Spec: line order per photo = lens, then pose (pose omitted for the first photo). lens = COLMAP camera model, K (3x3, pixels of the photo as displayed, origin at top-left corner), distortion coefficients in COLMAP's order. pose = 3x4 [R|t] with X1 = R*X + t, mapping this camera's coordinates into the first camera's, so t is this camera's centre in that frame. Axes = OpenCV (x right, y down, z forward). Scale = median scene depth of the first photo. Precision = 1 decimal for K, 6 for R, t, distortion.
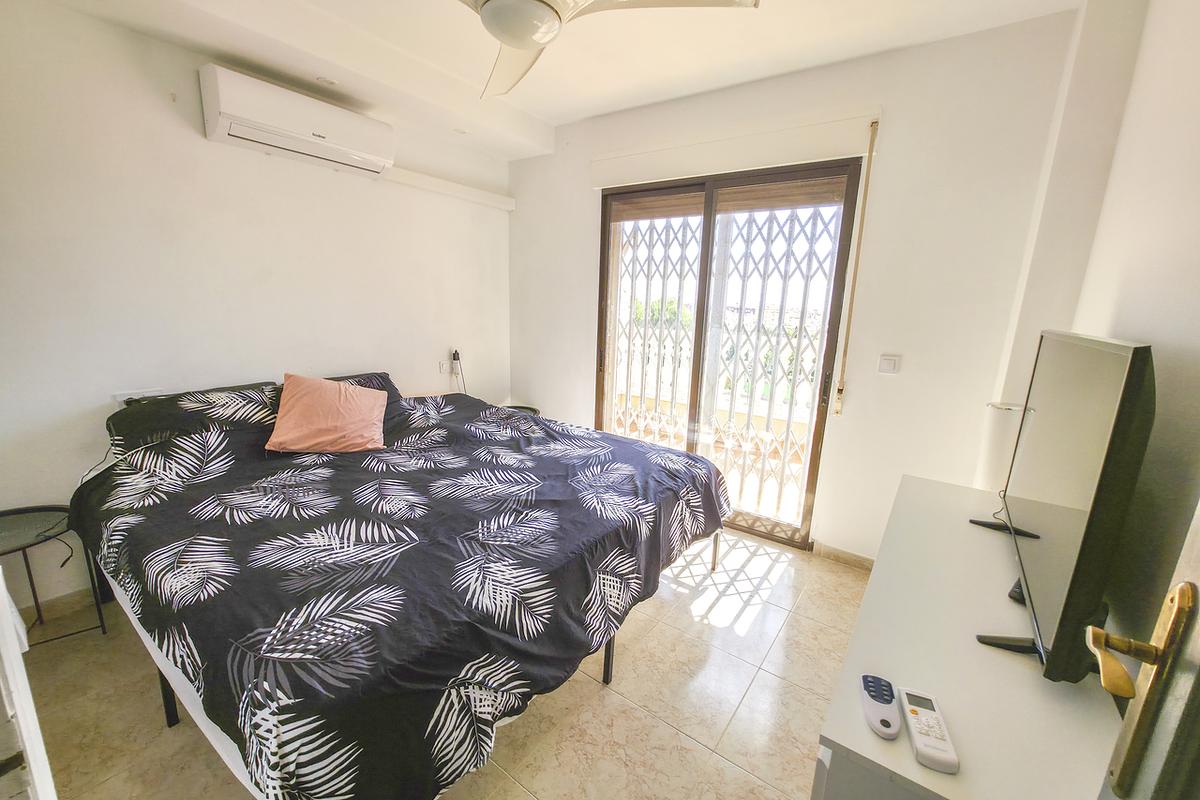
lens RADIAL K [[477.7, 0, 606.9], [0, 477.7, 399.9], [0, 0, 1]] dist [-0.002954, 0.000917]
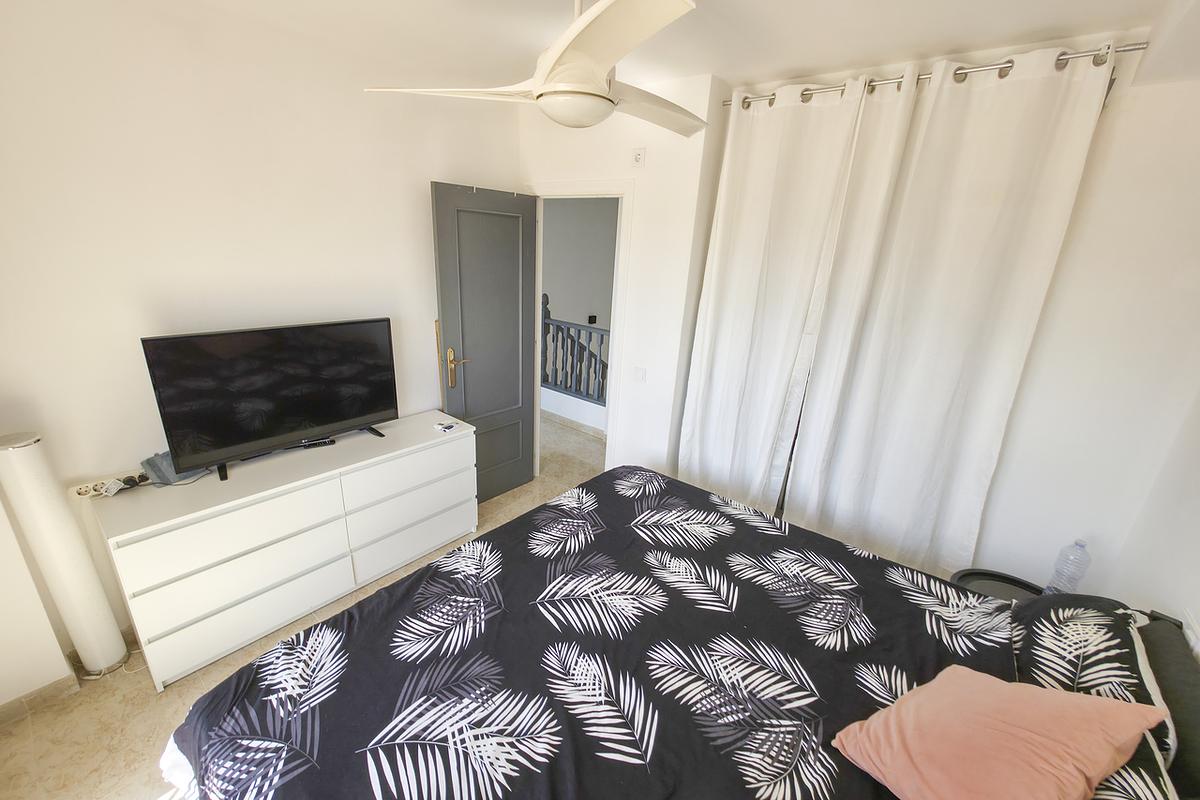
lens RADIAL K [[477.7, 0, 602.0], [0, 477.7, 405.7], [0, 0, 1]] dist [-0.002954, 0.000917]
pose [[-0.993590, -0.109346, 0.028668, -0.222905], [-0.079825, 0.858255, 0.506978, -0.510721], [-0.080040, 0.501440, -0.861482, 1.464399]]
